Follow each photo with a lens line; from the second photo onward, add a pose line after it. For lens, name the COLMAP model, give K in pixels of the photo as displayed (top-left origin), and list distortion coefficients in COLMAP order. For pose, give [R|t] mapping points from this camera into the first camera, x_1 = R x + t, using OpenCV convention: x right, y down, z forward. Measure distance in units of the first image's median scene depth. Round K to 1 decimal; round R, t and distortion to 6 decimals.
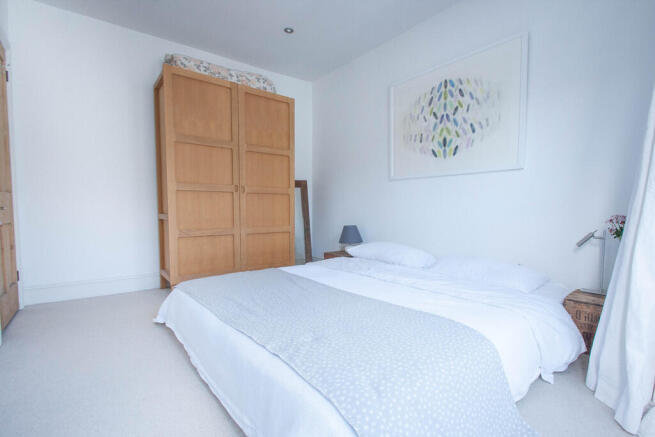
lens RADIAL K [[314.5, 0, 328.6], [0, 314.5, 222.7], [0, 0, 1]] dist [0.006403, -0.008220]
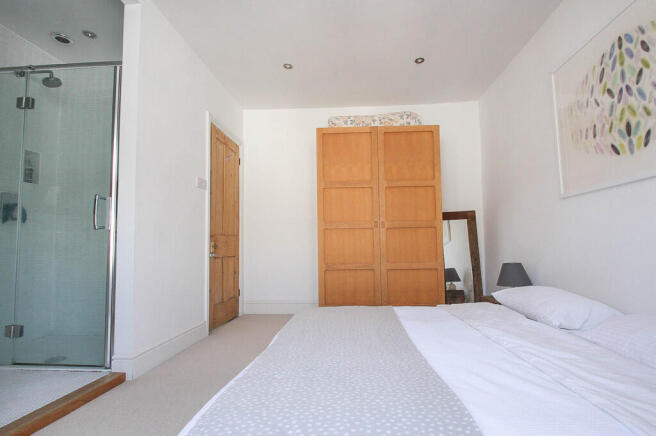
lens RADIAL K [[315.0, 0, 326.3], [0, 315.0, 222.6], [0, 0, 1]] dist [0.006403, -0.008220]
pose [[0.739076, -0.066683, -0.670313, 0.308018], [-0.017400, 0.992866, -0.117956, 0.011845], [0.673397, 0.098842, 0.732643, 0.147048]]
